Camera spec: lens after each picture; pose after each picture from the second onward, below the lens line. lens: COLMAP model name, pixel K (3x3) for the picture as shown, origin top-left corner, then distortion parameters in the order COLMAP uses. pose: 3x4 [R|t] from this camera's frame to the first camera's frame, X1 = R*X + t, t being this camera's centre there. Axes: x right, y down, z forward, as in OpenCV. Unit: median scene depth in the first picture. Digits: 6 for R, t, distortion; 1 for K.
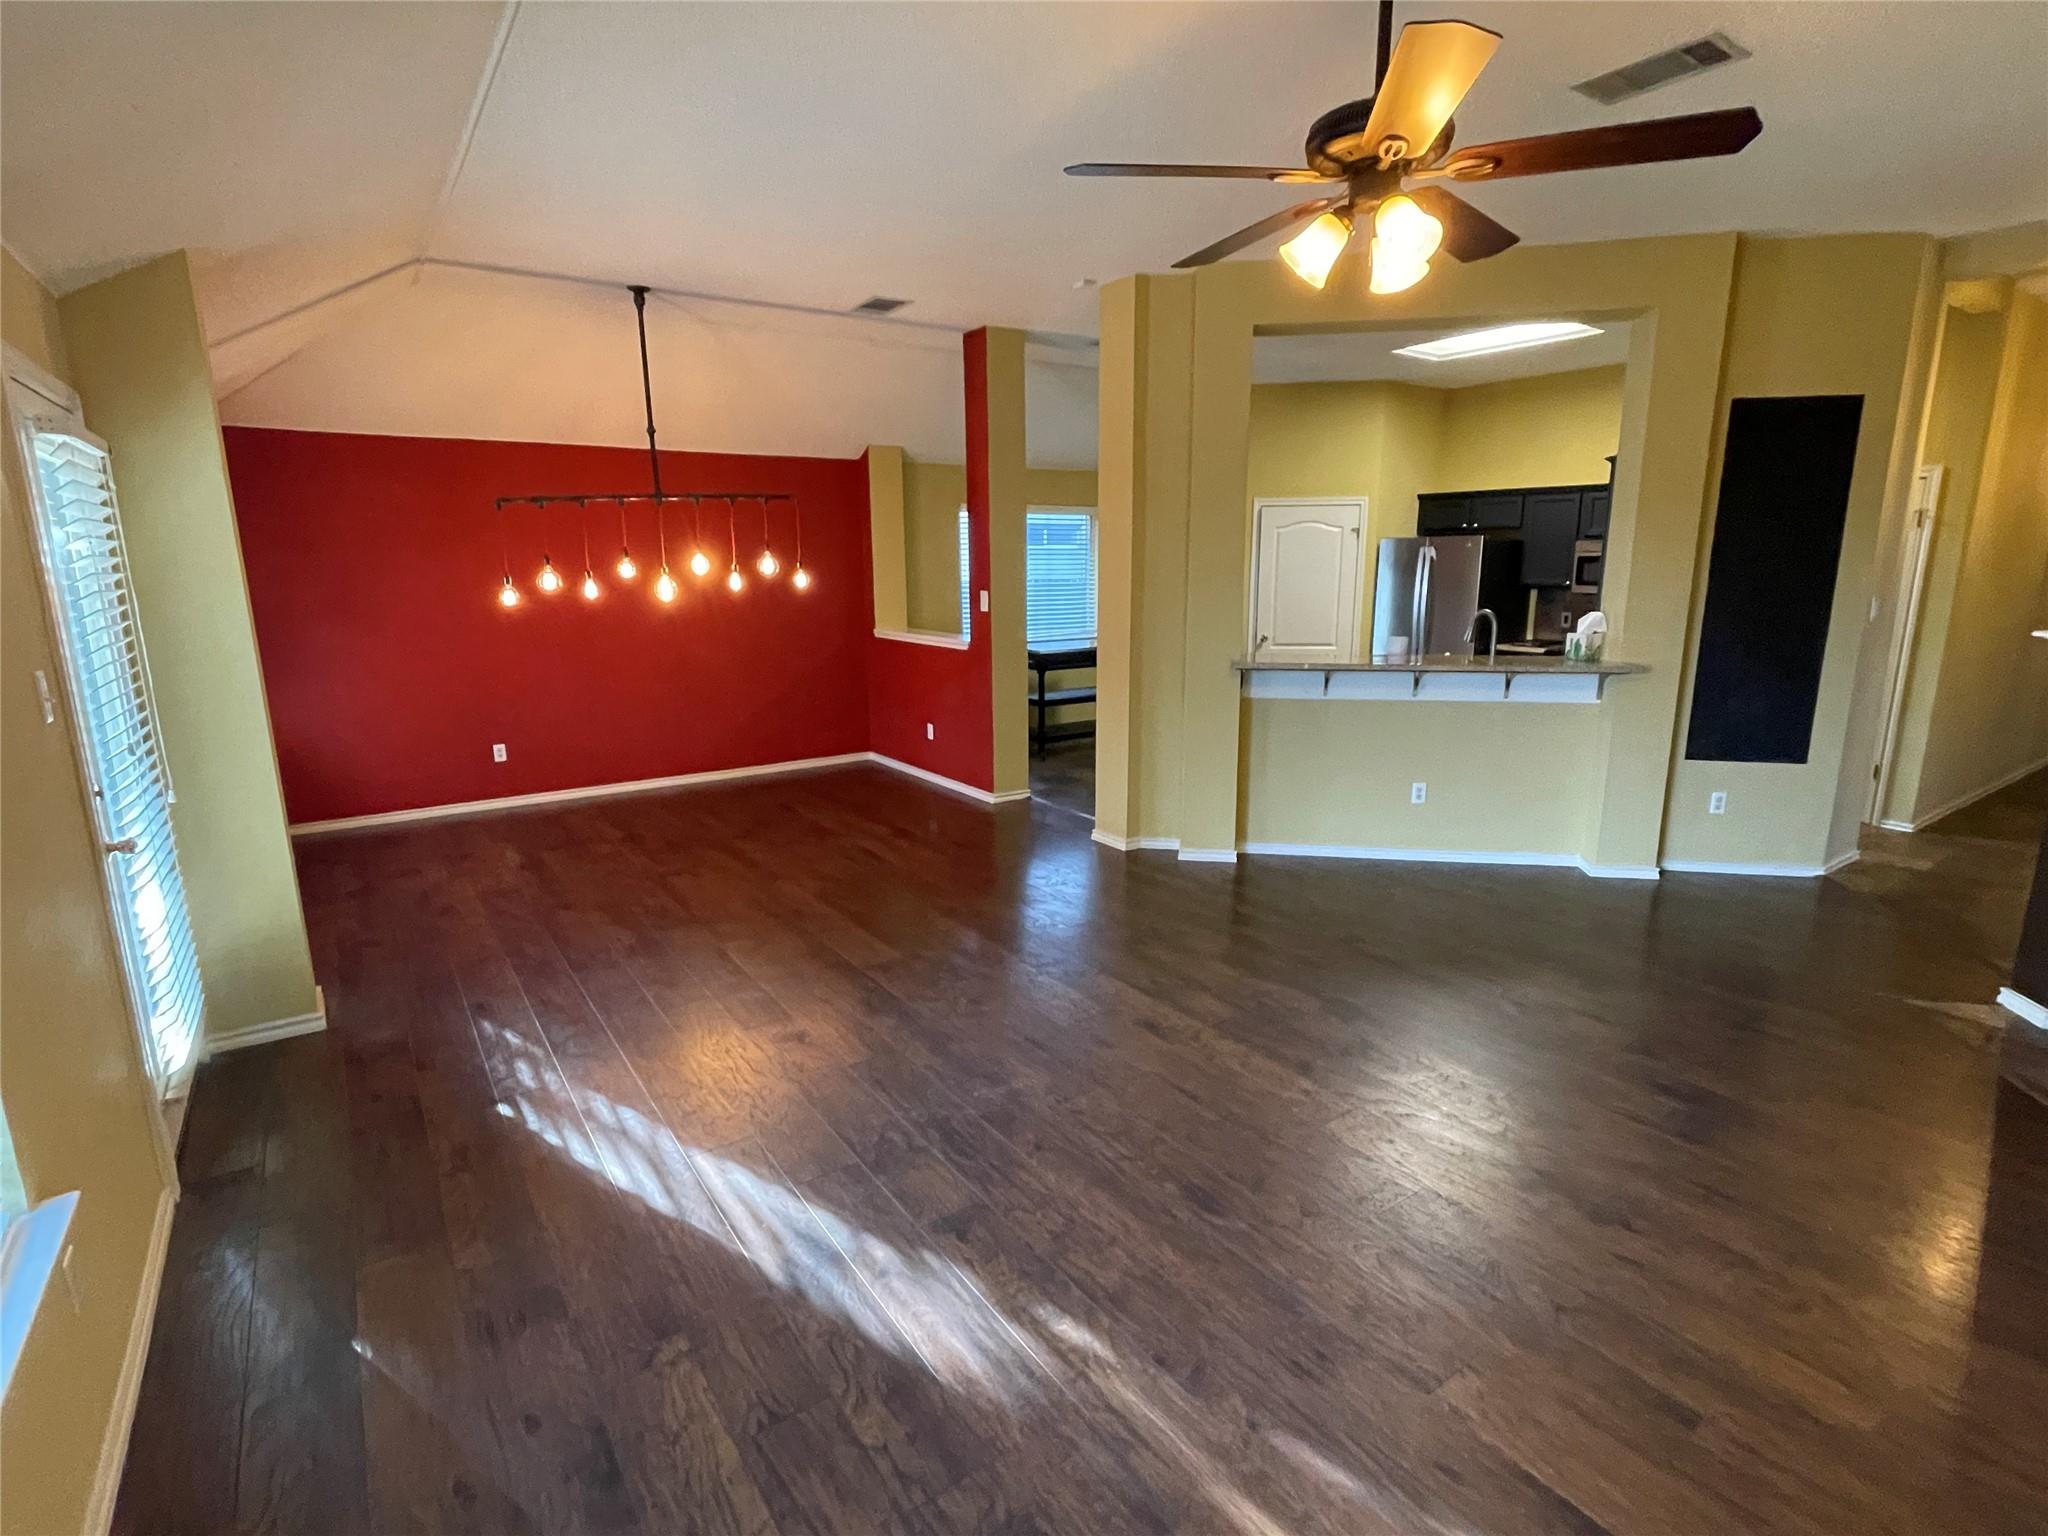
lens RADIAL K [[1002.2, 0, 1024.0], [0, 1002.2, 768.0], [0, 0, 1]] dist [-0.000958, -0.000186]
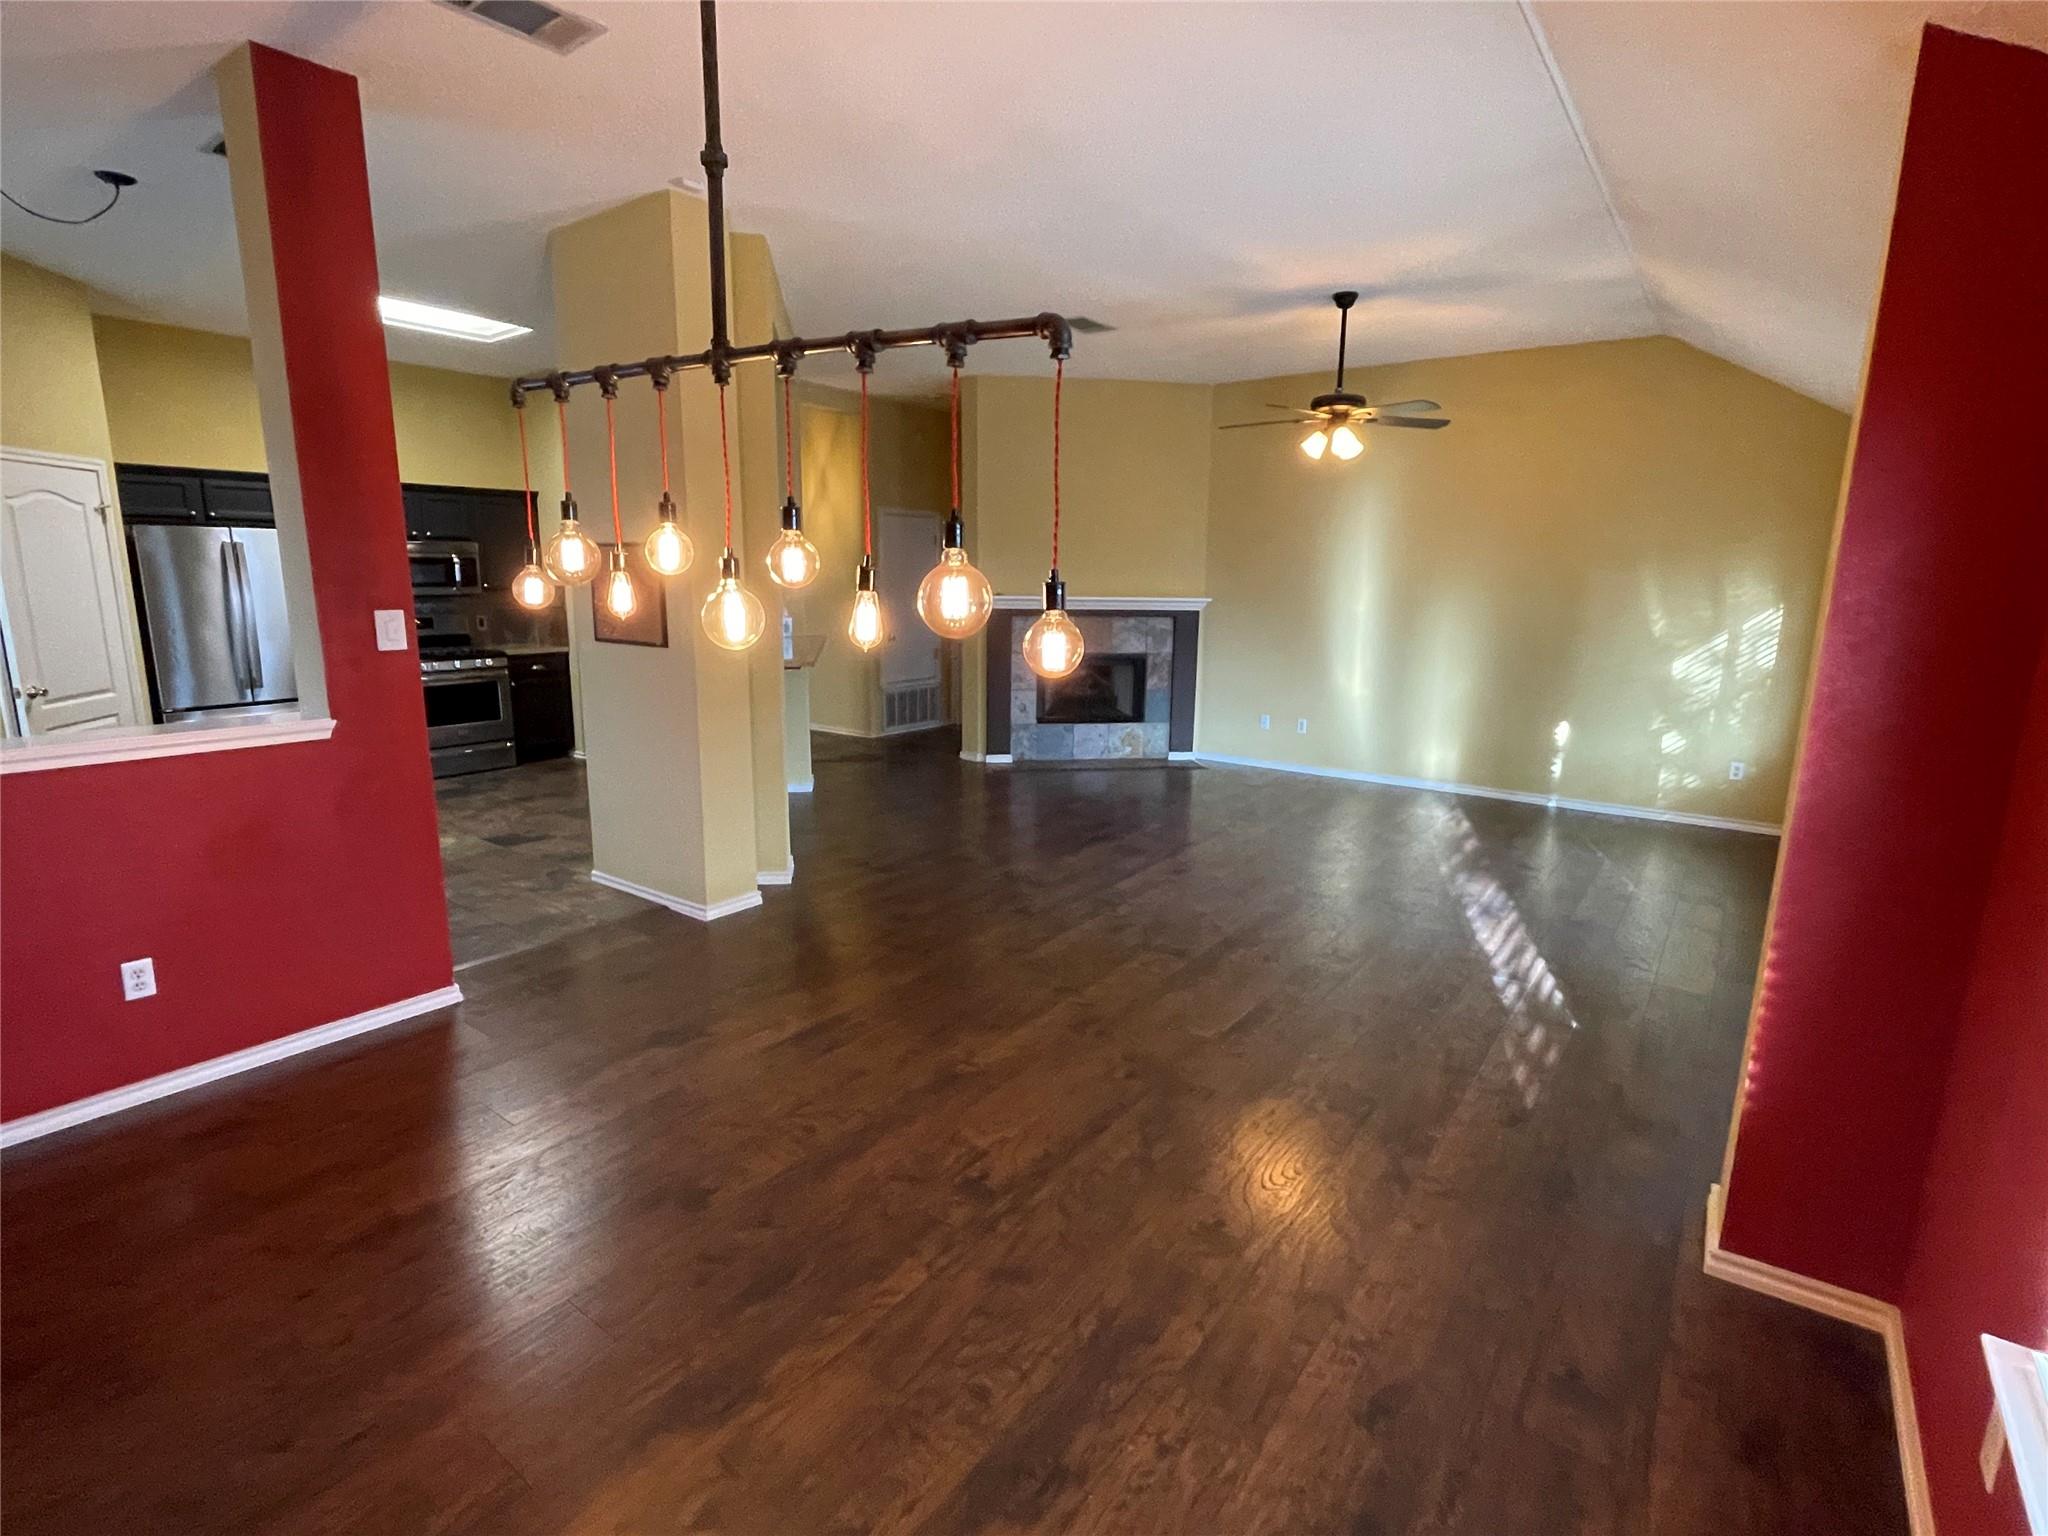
lens RADIAL K [[1002.2, 0, 1024.0], [0, 1002.2, 768.0], [0, 0, 1]] dist [-0.000958, -0.000186]
pose [[-0.322557, -0.182481, 0.928794, -1.110961], [0.186514, 0.949750, 0.251372, -0.297091], [-0.927992, 0.254315, -0.272313, 1.520108]]
